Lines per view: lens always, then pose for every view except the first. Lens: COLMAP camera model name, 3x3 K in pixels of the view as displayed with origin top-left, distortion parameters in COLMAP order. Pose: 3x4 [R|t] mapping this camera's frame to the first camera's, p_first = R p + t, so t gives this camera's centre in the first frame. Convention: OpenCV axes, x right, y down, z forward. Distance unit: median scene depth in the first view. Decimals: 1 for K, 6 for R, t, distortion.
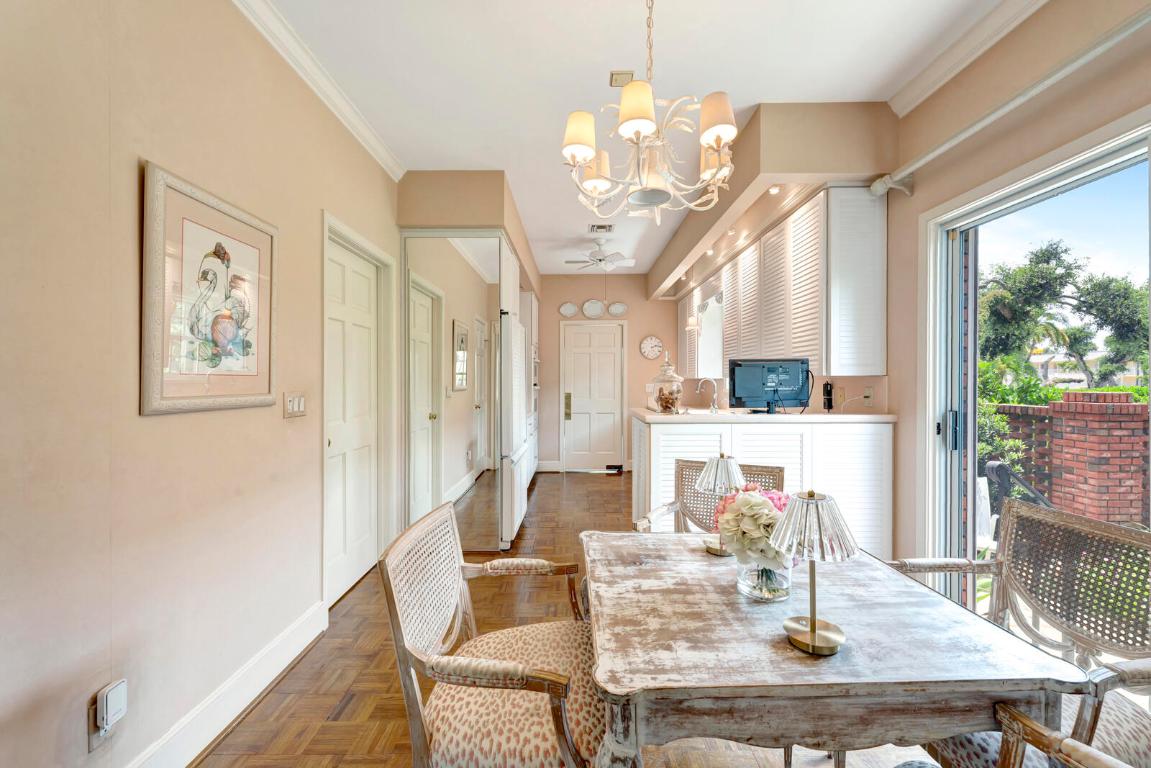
lens RADIAL K [[463.9, 0, 575.0], [0, 463.9, 382.9], [0, 0, 1]] dist [-0.002193, -0.000568]
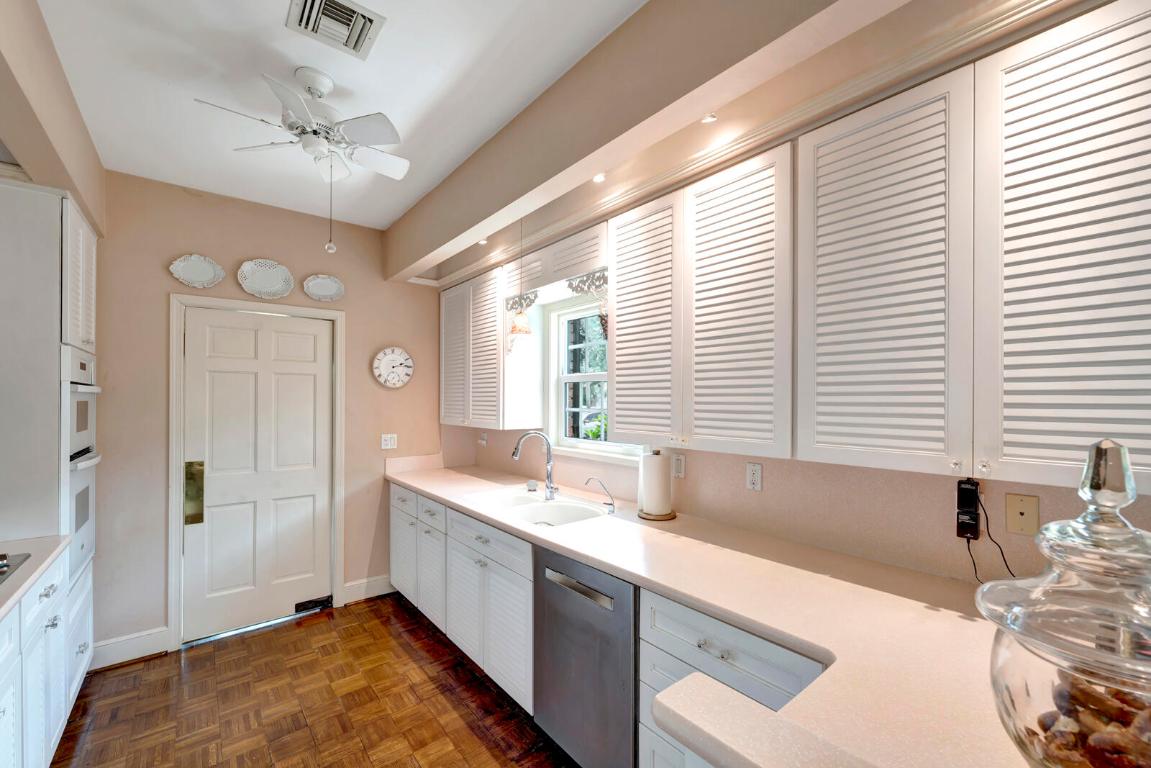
lens RADIAL K [[463.9, 0, 580.7], [0, 463.9, 401.8], [0, 0, 1]] dist [-0.002193, -0.000568]
pose [[0.768038, 0.004741, 0.640387, -0.015567], [-0.008036, 0.999965, 0.002234, -0.040341], [-0.640354, -0.006862, 0.768049, 0.456855]]
